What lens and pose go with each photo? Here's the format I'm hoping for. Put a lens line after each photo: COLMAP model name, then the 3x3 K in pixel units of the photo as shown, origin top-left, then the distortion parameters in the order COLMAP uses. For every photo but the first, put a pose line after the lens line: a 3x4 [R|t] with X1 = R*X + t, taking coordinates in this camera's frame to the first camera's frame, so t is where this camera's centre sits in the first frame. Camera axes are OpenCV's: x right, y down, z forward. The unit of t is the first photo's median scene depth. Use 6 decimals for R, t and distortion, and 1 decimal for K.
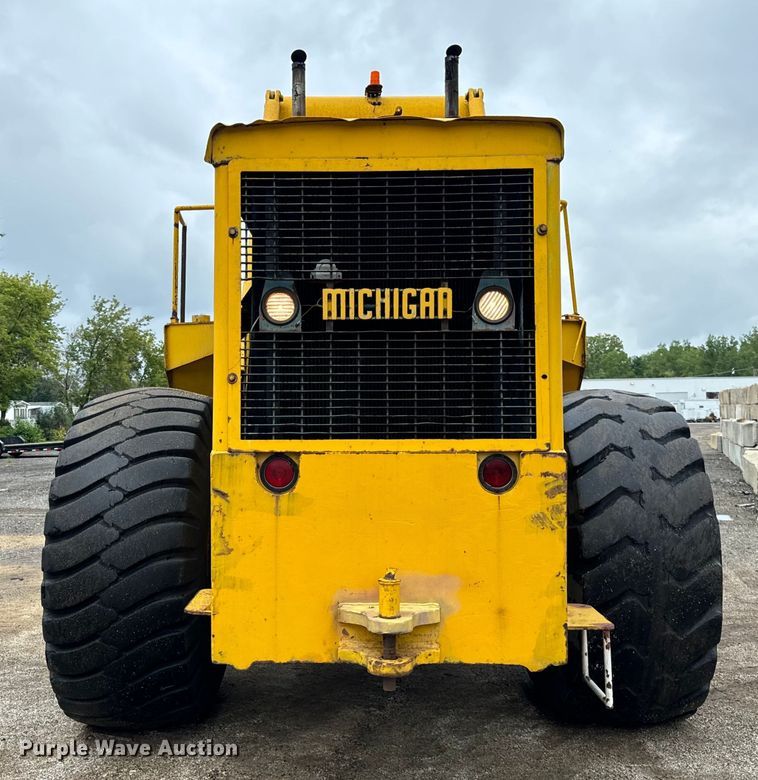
lens RADIAL K [[890.0, 0, 379.0], [0, 890.0, 390.0], [0, 0, 1]] dist [0.334778, -1.180801]
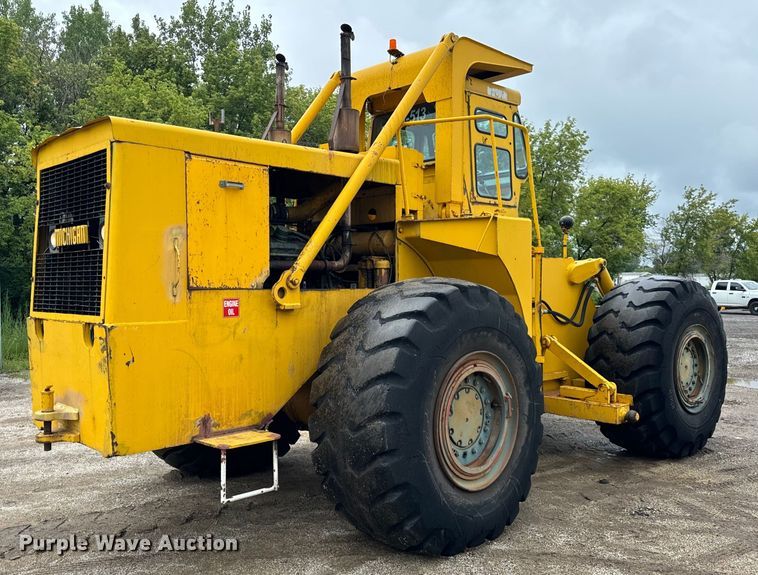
lens RADIAL K [[704.8, 0, 379.0], [0, 704.8, 287.5], [0, 0, 1]] dist [0.119108, -0.289392]
pose [[0.691991, 0.004703, -0.721891, 1.078673], [0.020776, 0.999435, 0.026426, -0.015405], [0.721607, -0.033285, 0.691502, 0.354974]]
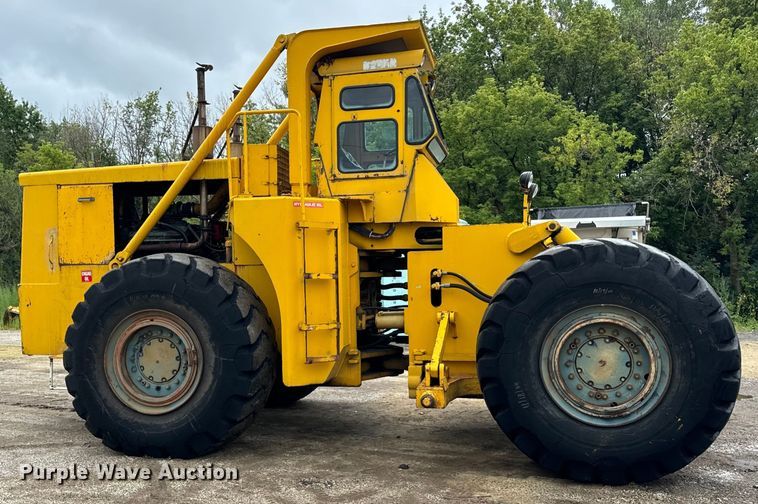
lens RADIAL K [[709.8, 0, 379.2], [0, 709.8, 309.2], [0, 0, 1]] dist [0.034024, -0.009214]
pose [[-0.220404, 0.055226, -0.973844, 1.707742], [0.045181, 0.997902, 0.046365, 0.072091], [0.974362, -0.033780, -0.222436, 2.040204]]
